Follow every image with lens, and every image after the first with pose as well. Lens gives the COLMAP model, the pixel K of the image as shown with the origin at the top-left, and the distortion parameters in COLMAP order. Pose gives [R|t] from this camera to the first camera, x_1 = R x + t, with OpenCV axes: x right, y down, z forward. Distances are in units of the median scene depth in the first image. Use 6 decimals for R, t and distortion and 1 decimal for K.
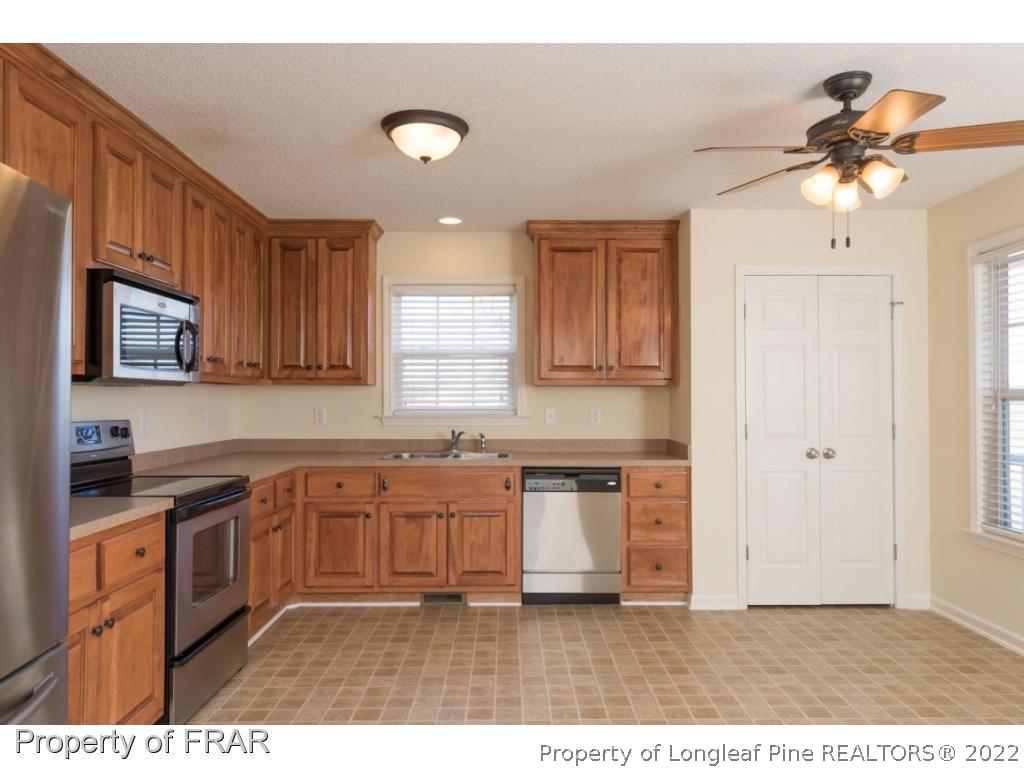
lens RADIAL K [[709.3, 0, 510.7], [0, 709.3, 379.2], [0, 0, 1]] dist [0.027924, -0.006969]
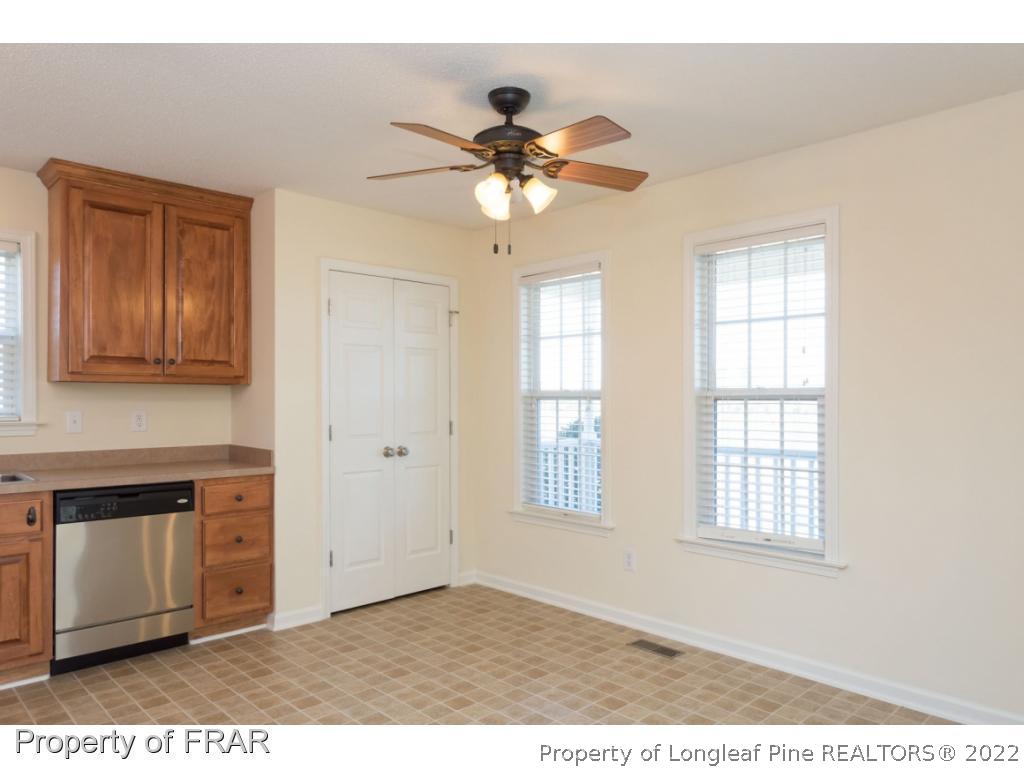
lens RADIAL K [[709.3, 0, 505.5], [0, 709.3, 392.2], [0, 0, 1]] dist [0.027924, -0.006969]
pose [[0.738069, 0.006498, 0.674693, -0.142066], [-0.018490, 0.999773, 0.010598, 0.004181], [-0.674471, -0.020297, 0.738022, 0.134962]]
